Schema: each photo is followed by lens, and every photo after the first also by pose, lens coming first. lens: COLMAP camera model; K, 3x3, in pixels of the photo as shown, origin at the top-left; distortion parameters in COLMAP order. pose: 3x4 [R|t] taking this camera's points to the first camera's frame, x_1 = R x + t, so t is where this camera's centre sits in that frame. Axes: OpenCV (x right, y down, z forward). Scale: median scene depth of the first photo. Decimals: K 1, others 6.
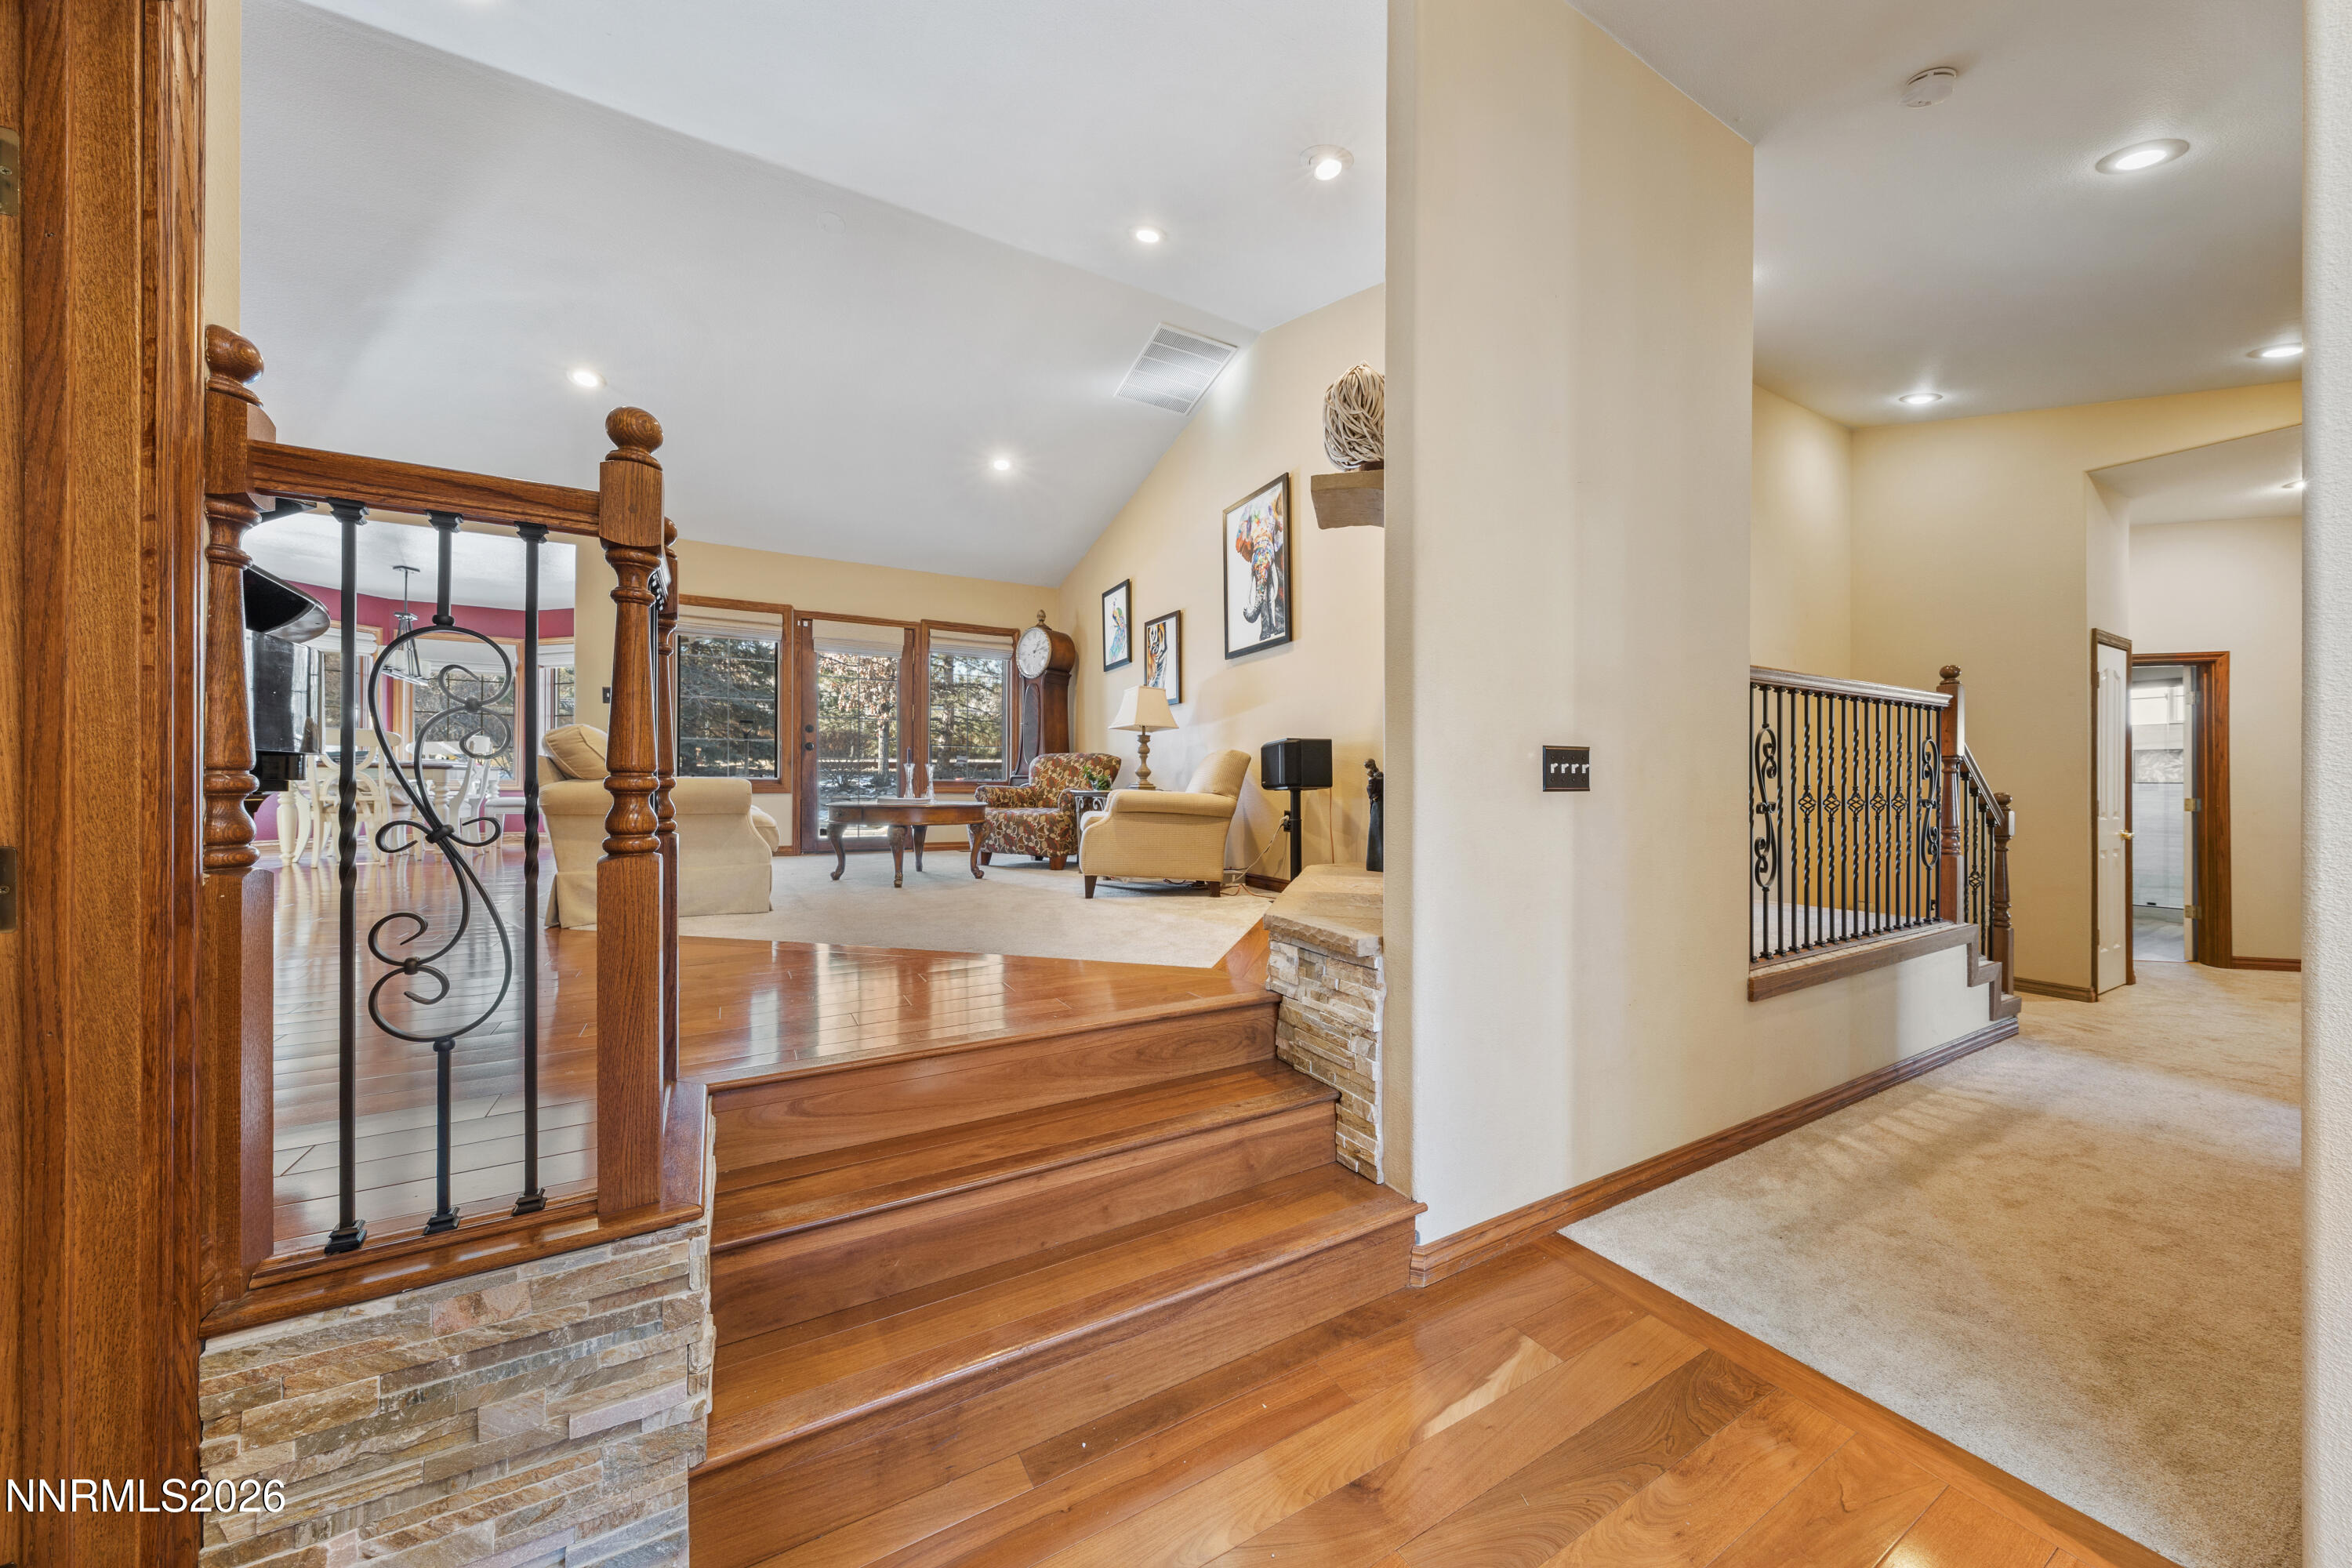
lens RADIAL K [[798.3, 0, 1182.6], [0, 798.3, 786.3], [0, 0, 1]] dist [-0.001188, -0.000038]
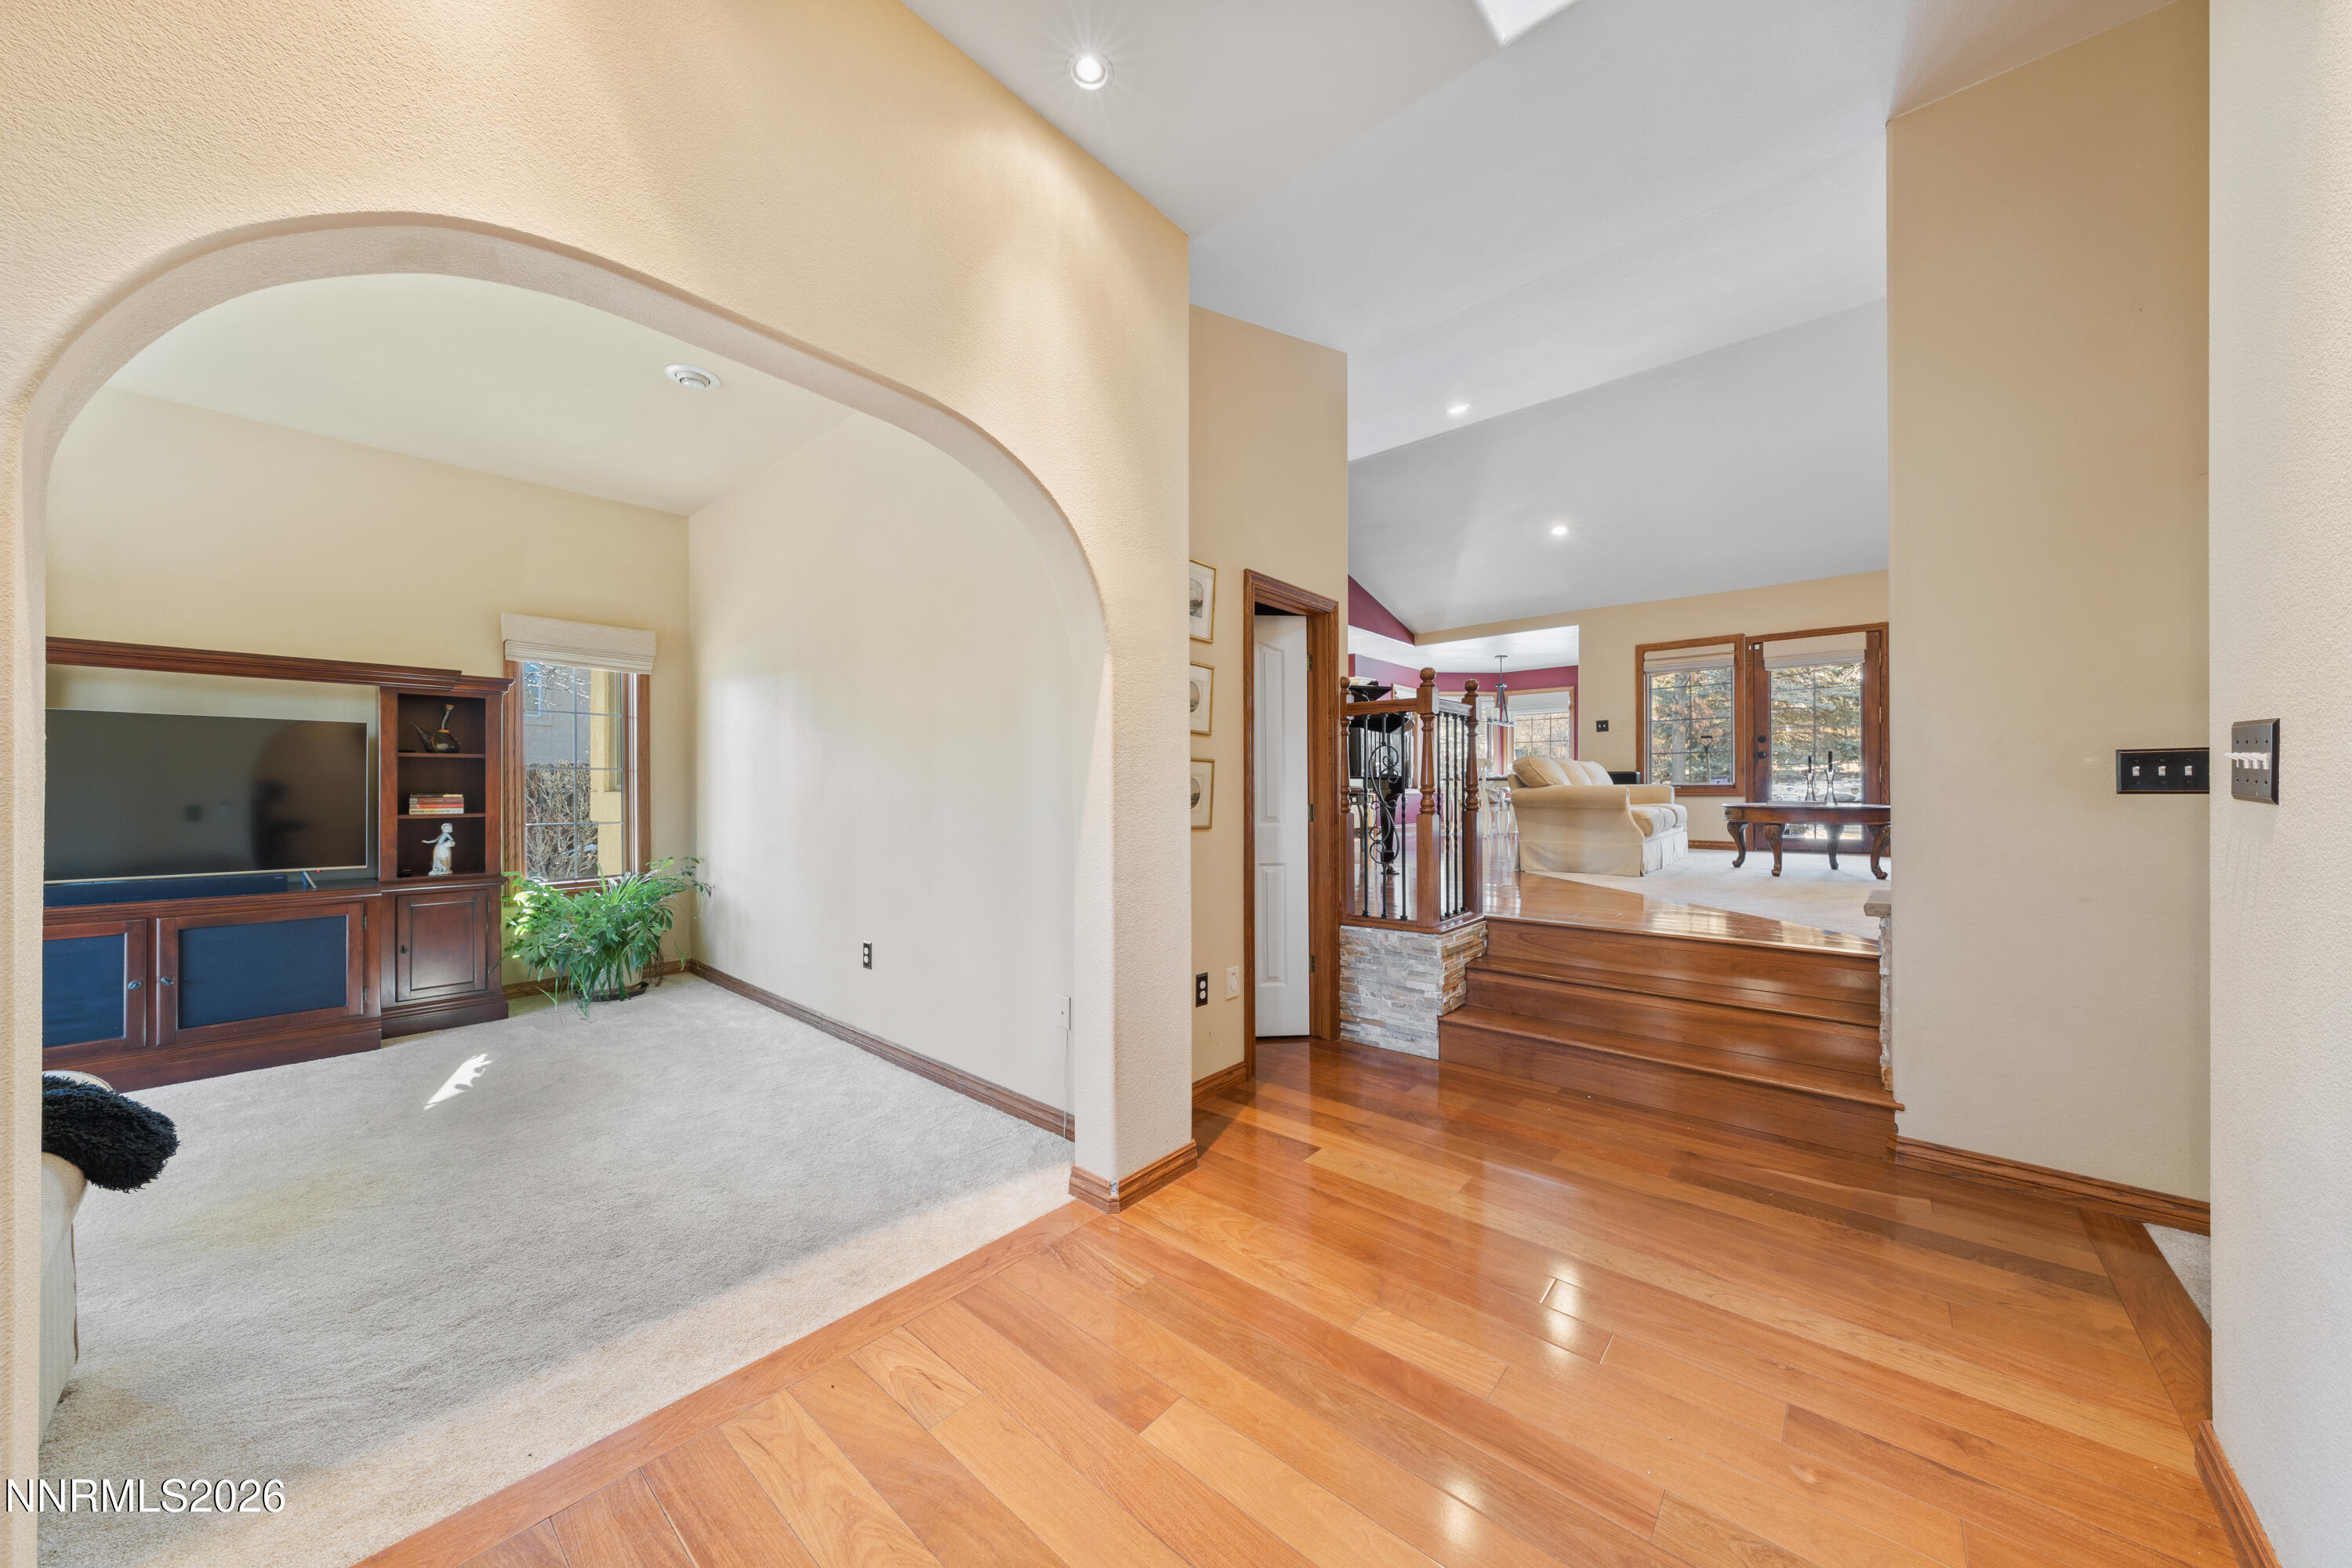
lens RADIAL K [[798.3, 0, 1173.4], [0, 798.3, 791.1], [0, 0, 1]] dist [-0.001188, -0.000038]
pose [[0.339942, -0.002547, -0.940443, 1.136388], [0.001351, 0.999997, -0.002220, 0.003659], [0.940446, -0.000516, 0.339944, -0.585500]]
